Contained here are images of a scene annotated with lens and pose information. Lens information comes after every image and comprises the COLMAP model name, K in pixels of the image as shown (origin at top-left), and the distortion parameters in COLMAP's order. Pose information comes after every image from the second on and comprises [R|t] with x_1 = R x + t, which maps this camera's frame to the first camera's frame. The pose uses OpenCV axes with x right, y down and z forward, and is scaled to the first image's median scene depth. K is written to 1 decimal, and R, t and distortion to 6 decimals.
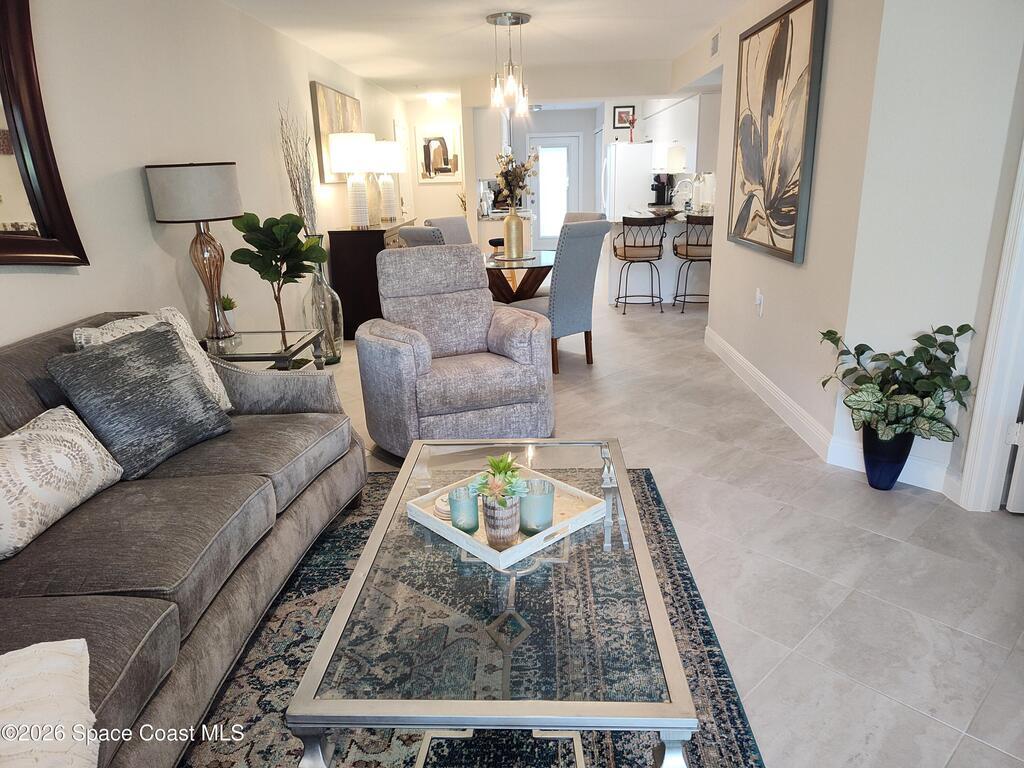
lens RADIAL K [[692.5, 0, 511.5], [0, 692.5, 384.0], [0, 0, 1]] dist [0.027602, -0.017036]
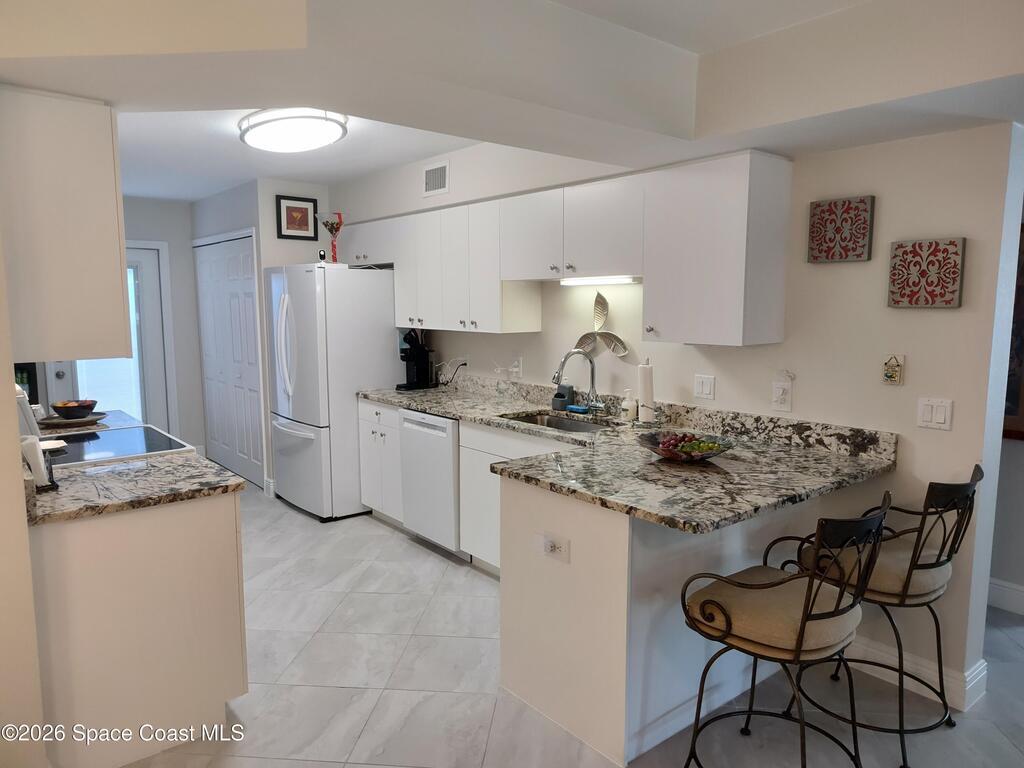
lens RADIAL K [[692.5, 0, 518.3], [0, 692.5, 383.4], [0, 0, 1]] dist [0.027602, -0.017036]
pose [[0.746595, -0.047022, 0.663615, -0.061523], [0.171224, 0.977477, -0.123373, -0.176033], [-0.642867, 0.205737, 0.737831, 0.548798]]
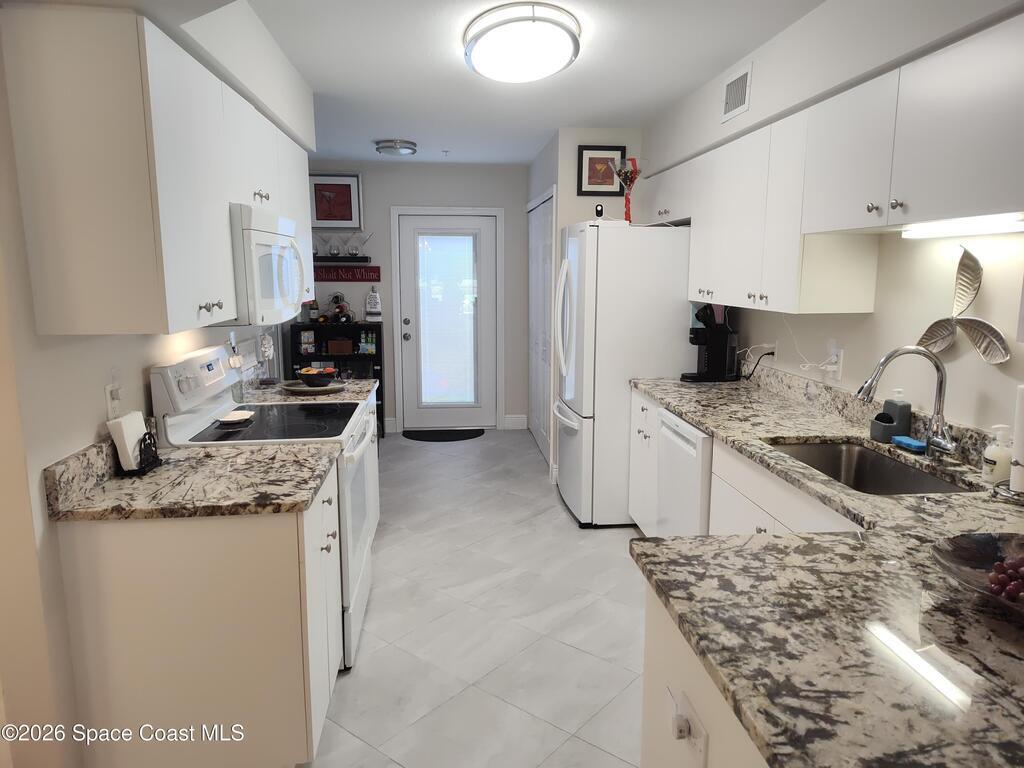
lens RADIAL K [[692.5, 0, 520.7], [0, 692.5, 384.5], [0, 0, 1]] dist [0.027602, -0.017036]
pose [[0.989710, 0.008419, 0.142841, 0.049945], [0.010609, 0.991202, -0.131931, -0.193534], [-0.142695, 0.132089, 0.980913, 0.598304]]
